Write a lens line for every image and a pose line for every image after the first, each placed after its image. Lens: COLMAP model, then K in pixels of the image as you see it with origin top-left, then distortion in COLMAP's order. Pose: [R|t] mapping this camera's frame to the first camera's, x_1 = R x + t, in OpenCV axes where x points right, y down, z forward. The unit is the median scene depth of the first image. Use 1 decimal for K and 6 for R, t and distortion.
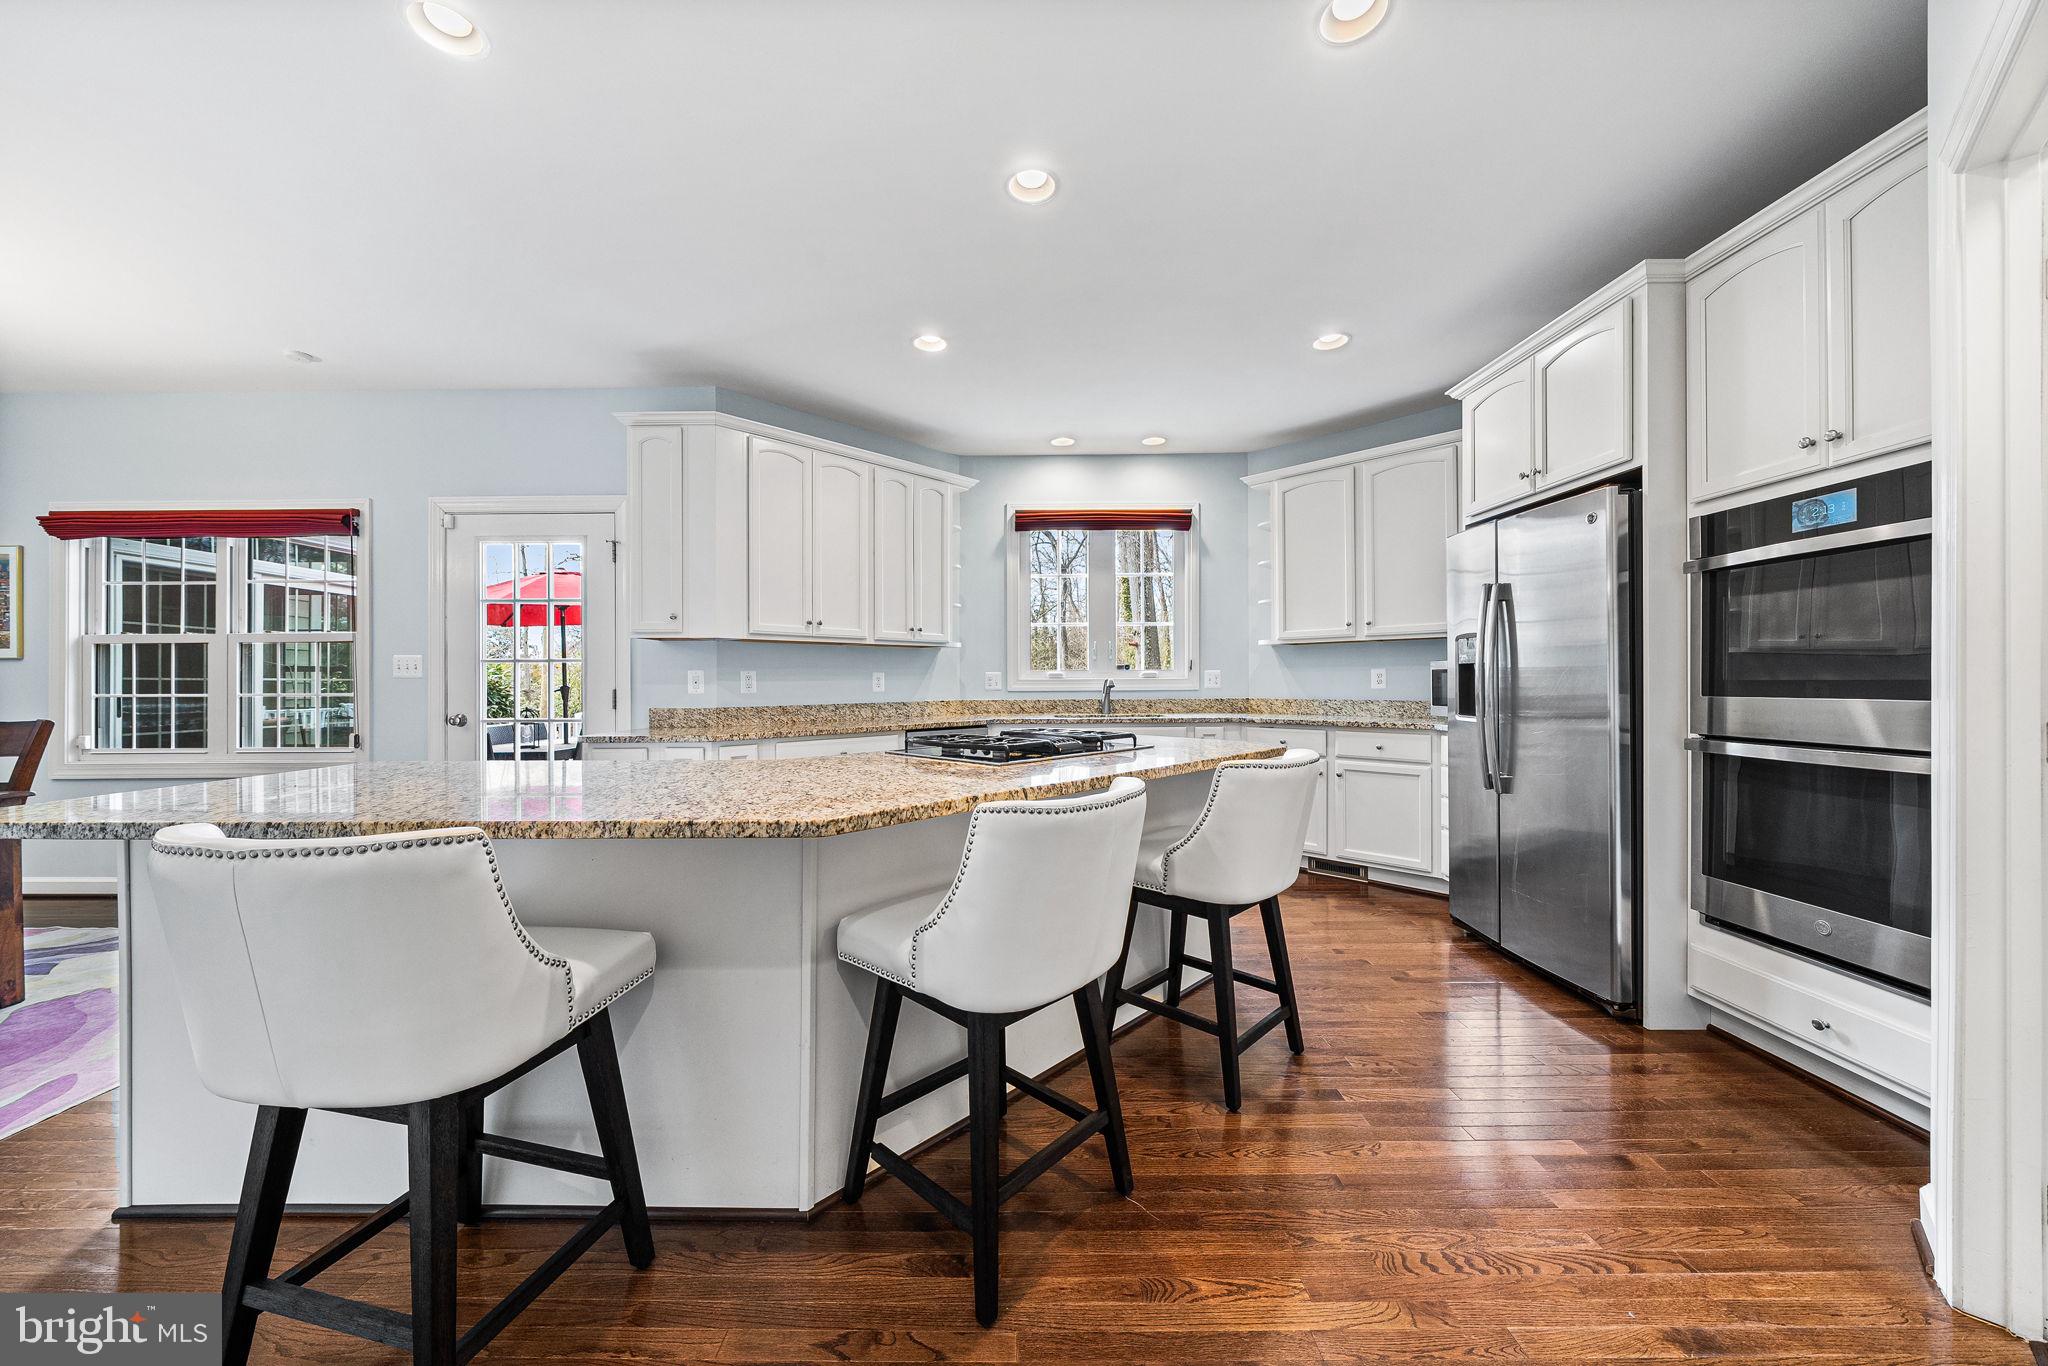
lens RADIAL K [[710.4, 0, 1011.8], [0, 710.4, 686.3], [0, 0, 1]] dist [-0.005909, -0.000290]
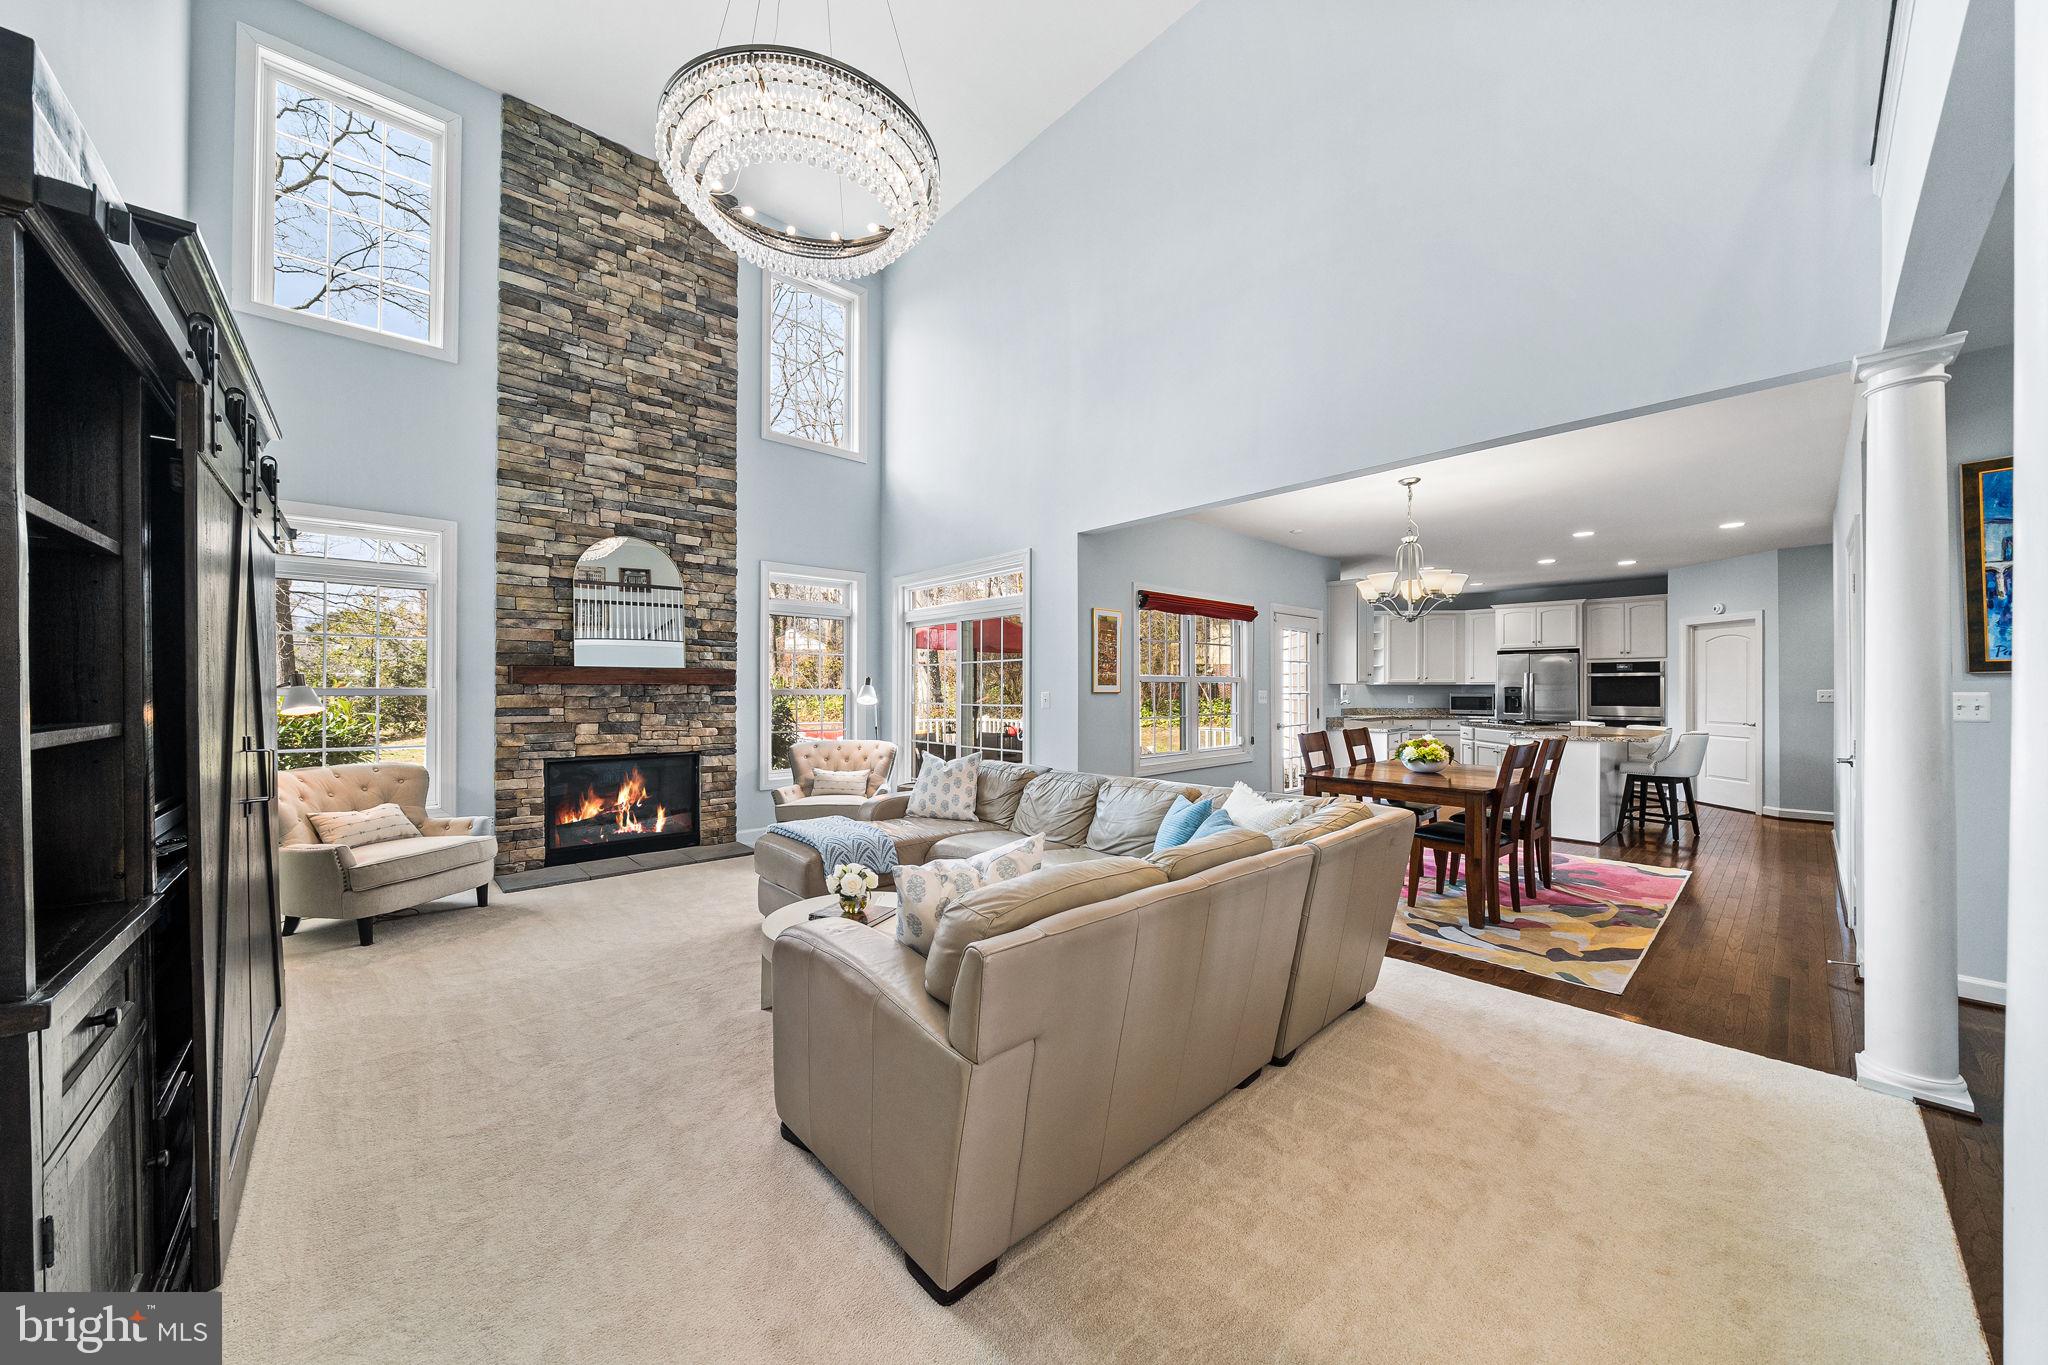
lens RADIAL K [[710.4, 0, 1011.8], [0, 710.4, 685.8], [0, 0, 1]] dist [-0.005909, -0.000290]
pose [[0.744613, 0.006358, 0.667466, -2.294844], [0.000878, 0.999944, -0.010504, -0.034849], [-0.667496, 0.008408, 0.744566, 0.089666]]
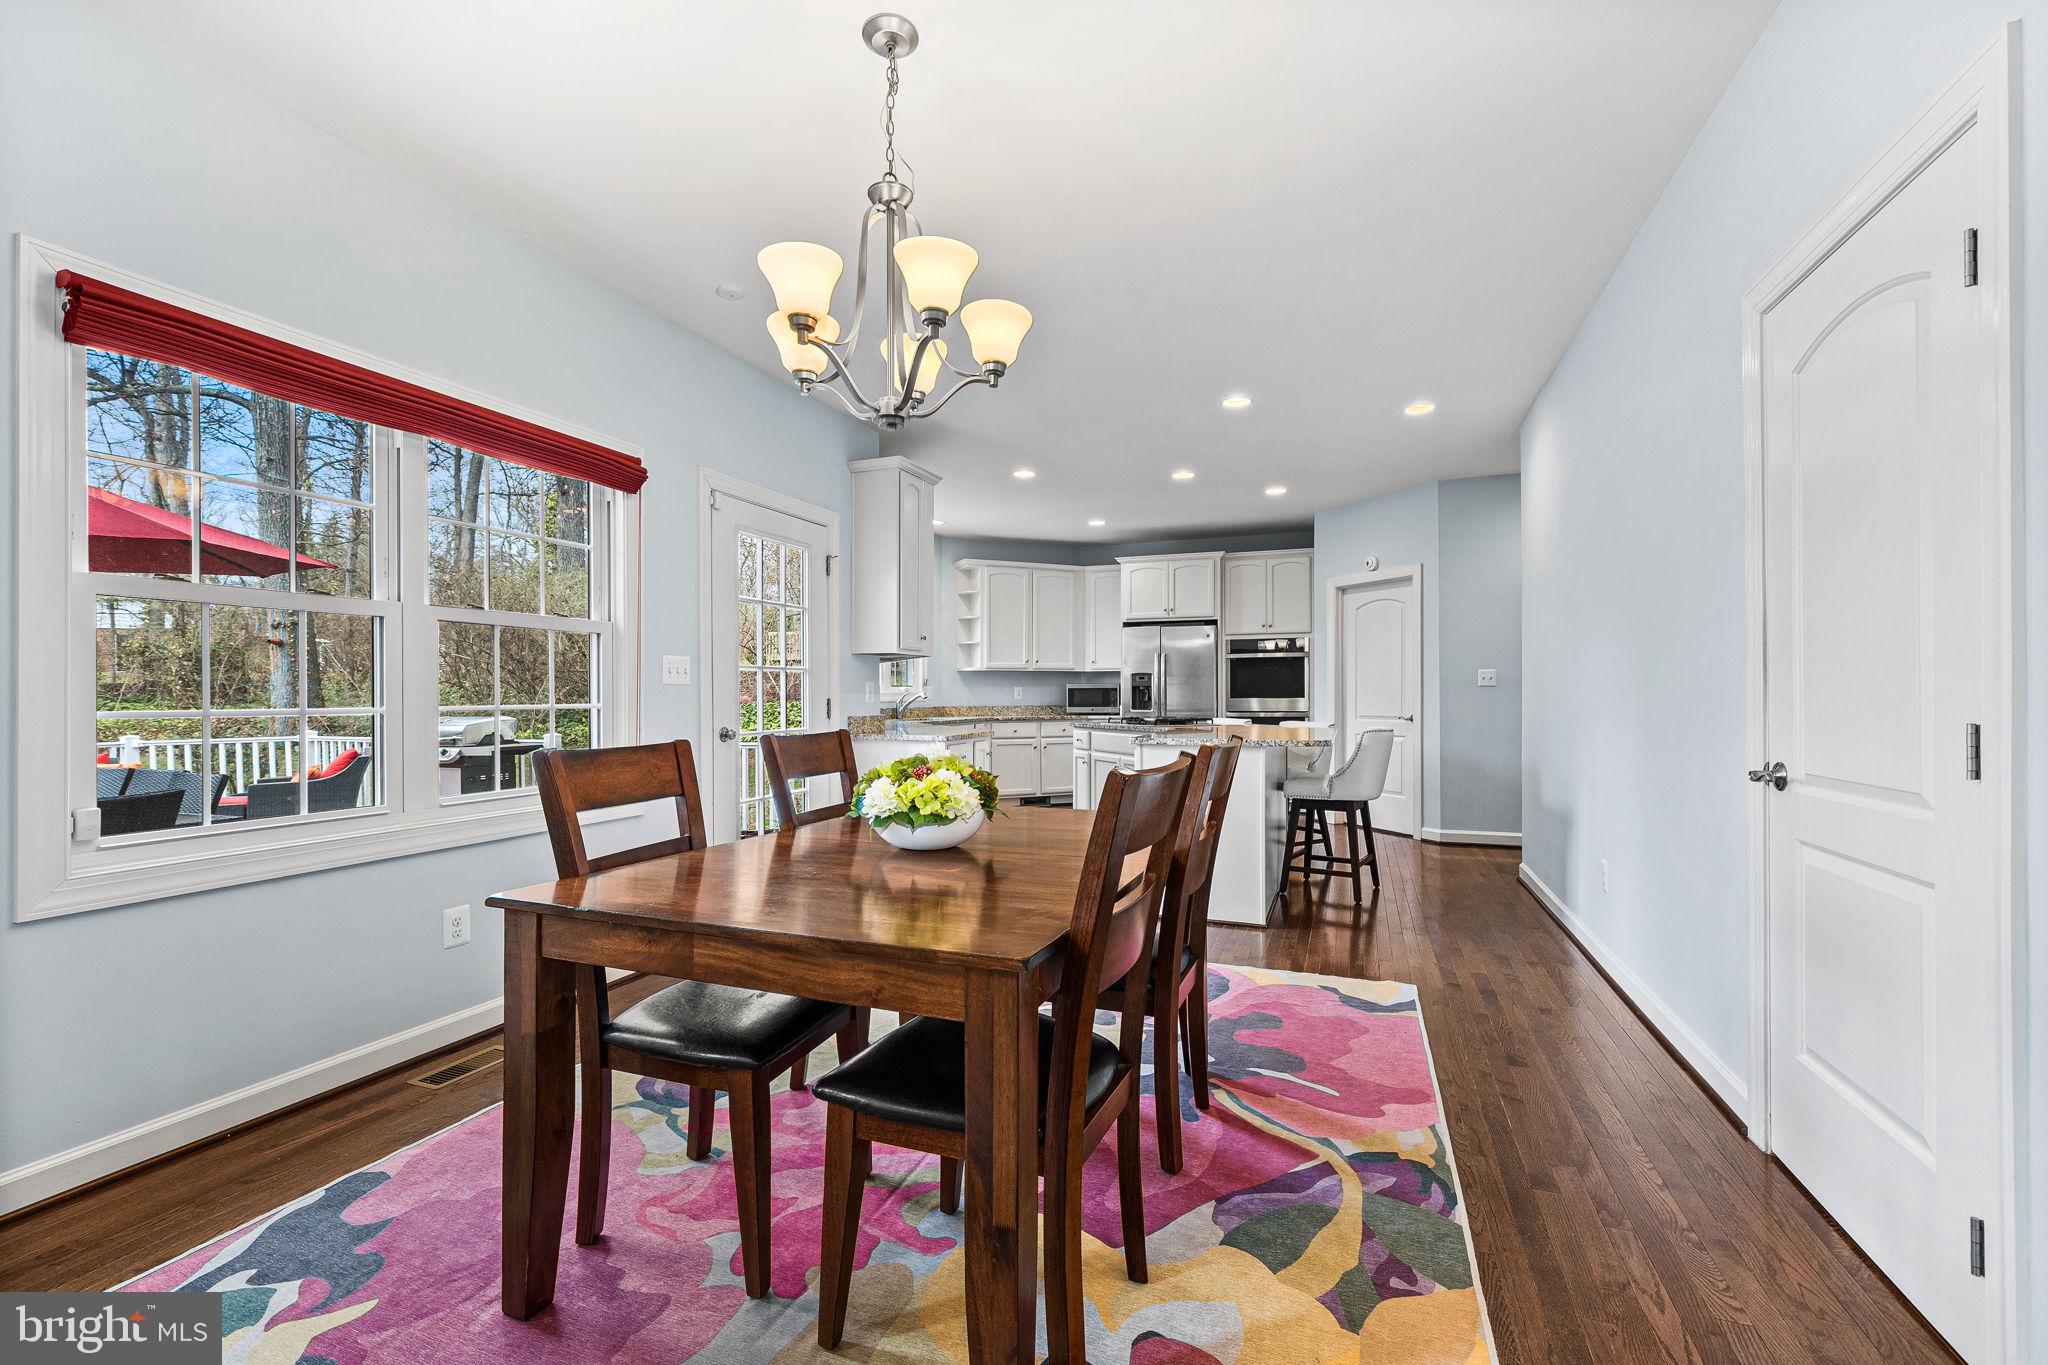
lens RADIAL K [[856.6, 0, 1011.9], [0, 856.6, 693.3], [0, 0, 1]] dist [0.000333, -0.000054]
pose [[0.369869, 0.005598, 0.929067, -1.477727], [0.006909, 0.999938, -0.008776, 0.008460], [-0.929058, 0.009665, 0.369807, 0.267263]]
